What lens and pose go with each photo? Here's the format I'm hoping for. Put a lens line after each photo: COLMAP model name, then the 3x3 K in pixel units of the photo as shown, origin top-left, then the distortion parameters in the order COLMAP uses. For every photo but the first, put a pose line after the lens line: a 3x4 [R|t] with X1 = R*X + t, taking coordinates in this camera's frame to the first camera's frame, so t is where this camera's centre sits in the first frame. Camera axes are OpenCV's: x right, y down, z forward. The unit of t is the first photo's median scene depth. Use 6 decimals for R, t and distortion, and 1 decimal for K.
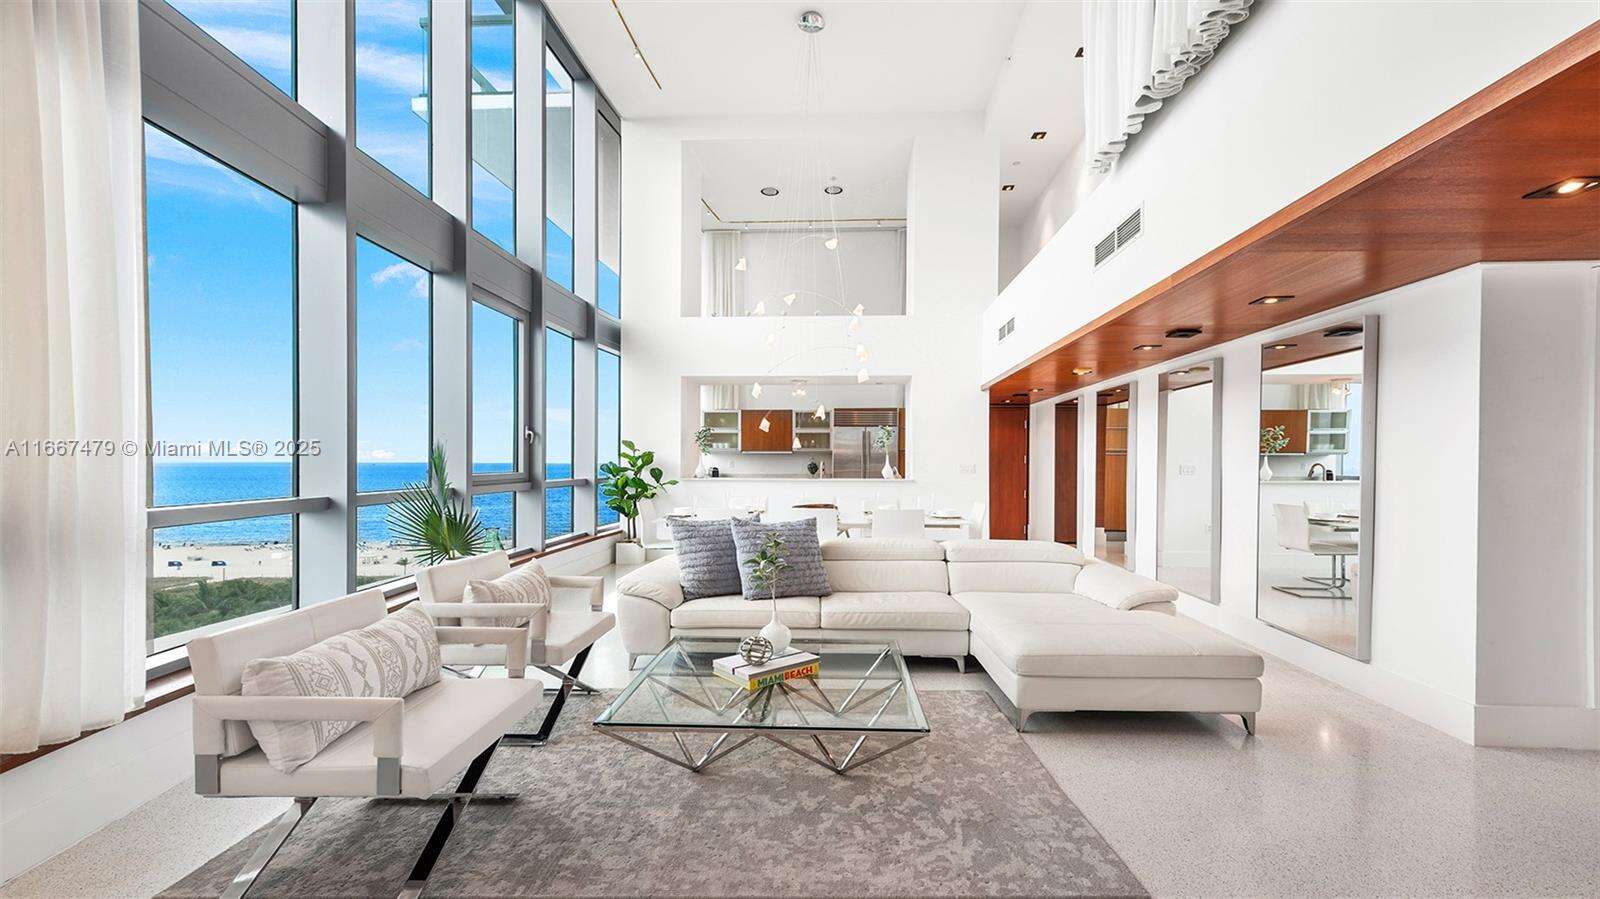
lens RADIAL K [[627.1, 0, 822.5], [0, 627.1, 472.1], [0, 0, 1]] dist [0.010415, -0.001313]
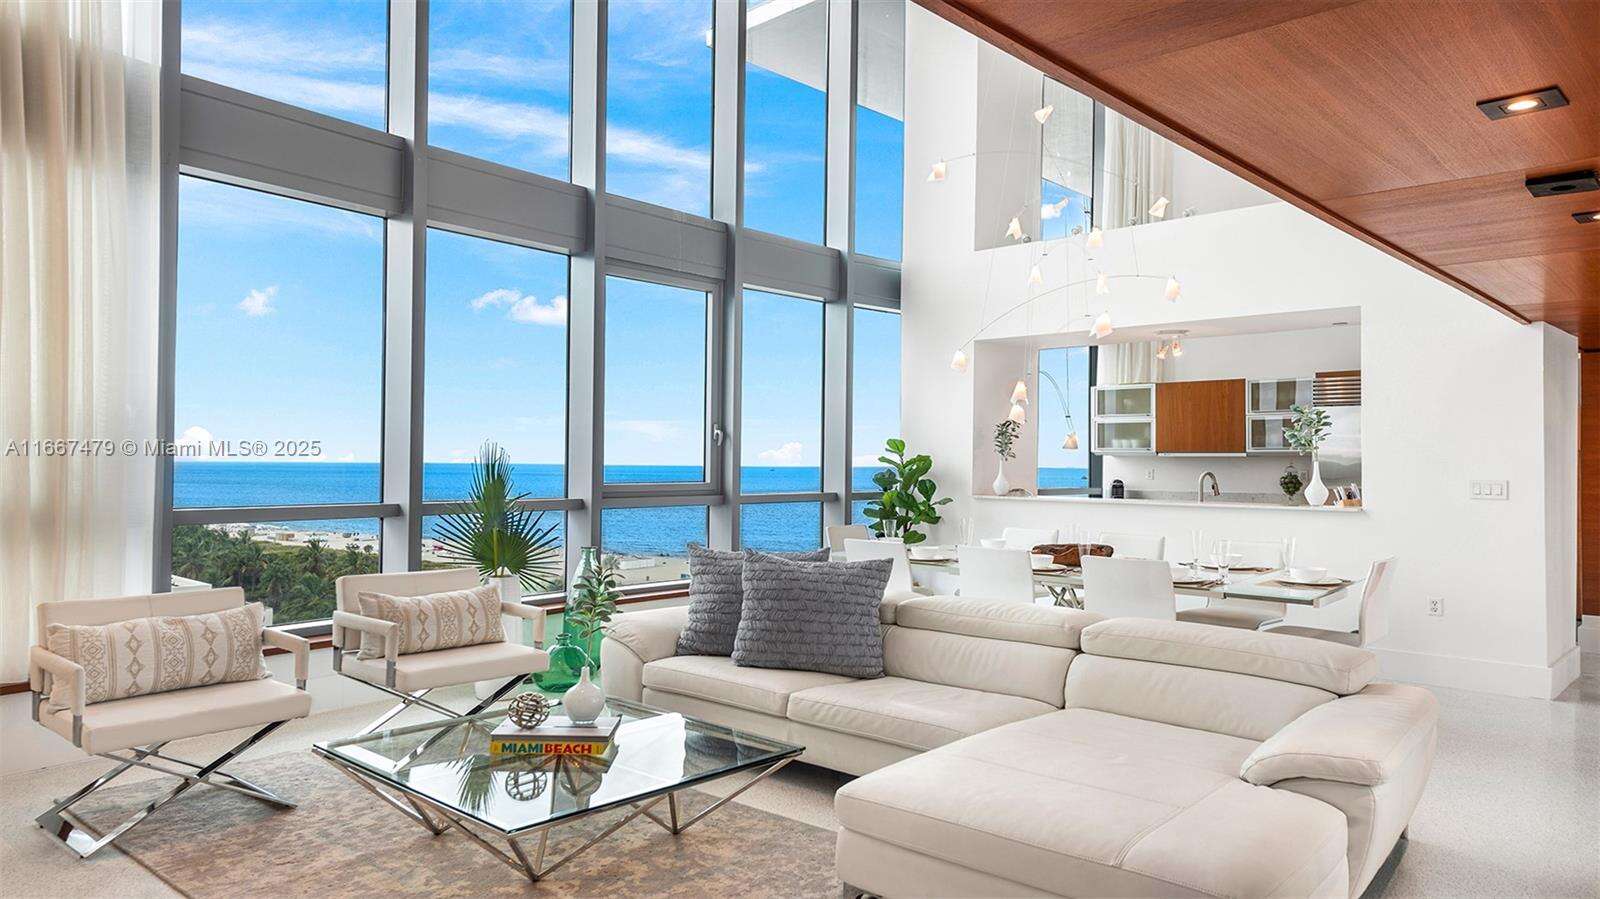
lens RADIAL K [[1033.8, 0, 815.6], [0, 1033.8, 447.3], [0, 0, 1]] dist [0.013694, -0.008491]
pose [[0.767185, -0.006705, -0.641391, 0.430338], [-0.017530, 0.999353, -0.031415, -0.005262], [0.641186, 0.035345, 0.766571, 0.091378]]
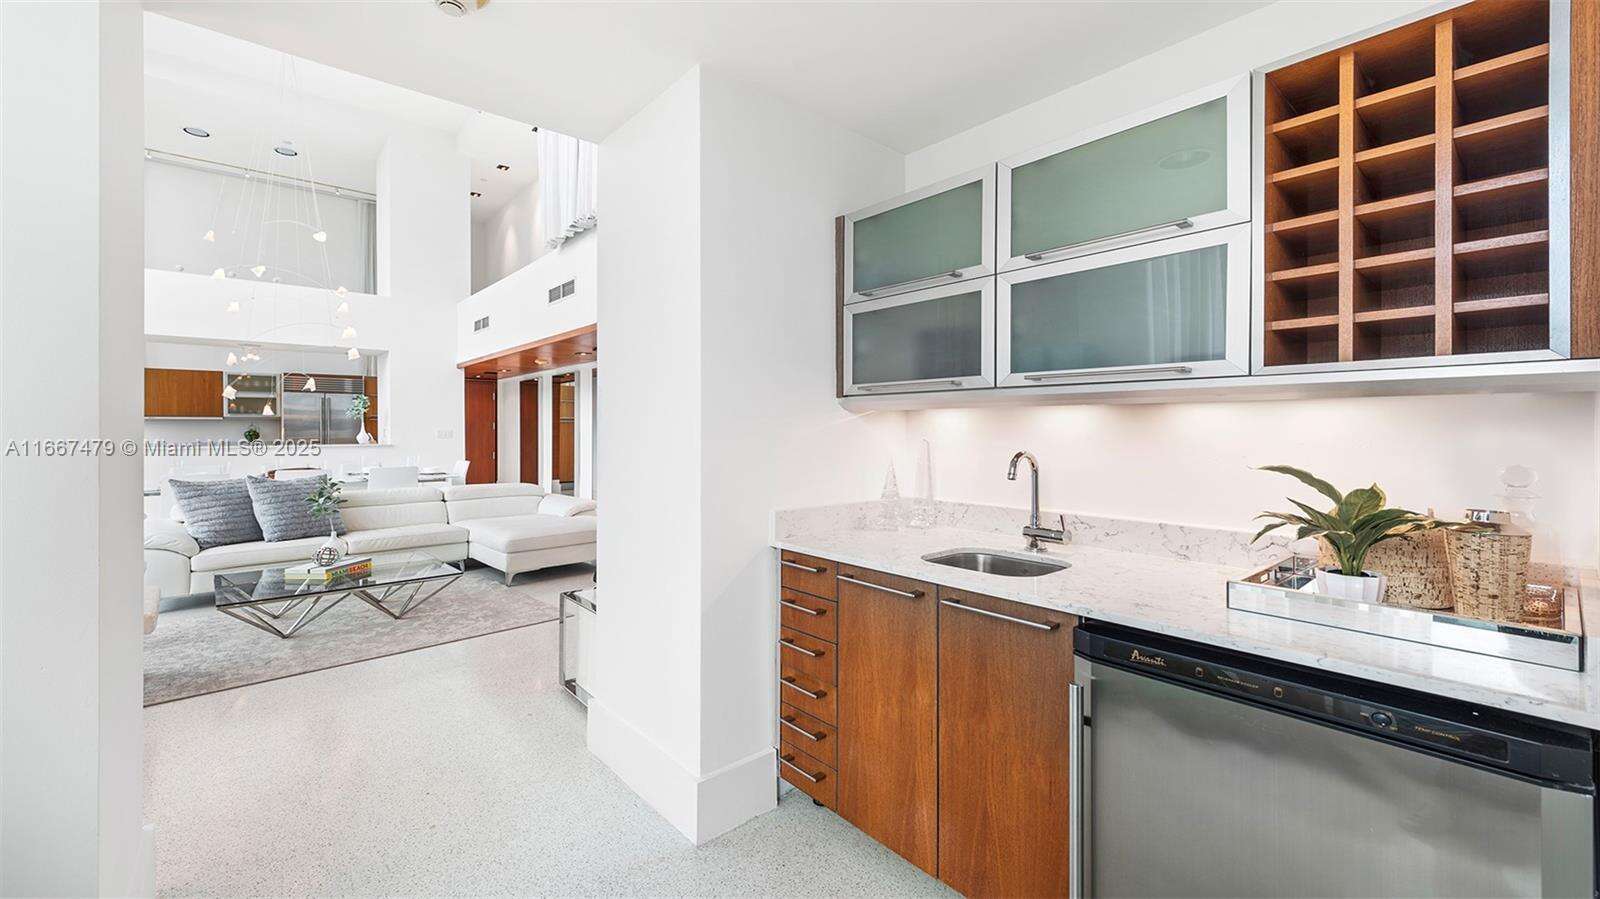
lens RADIAL K [[627.1, 0, 774.6], [0, 627.1, 431.3], [0, 0, 1]] dist [0.010415, -0.001313]
pose [[0.732725, -0.005519, 0.680503, -0.144395], [0.013407, 0.999890, -0.006327, 0.006194], [-0.680393, 0.013759, 0.732718, -0.343732]]
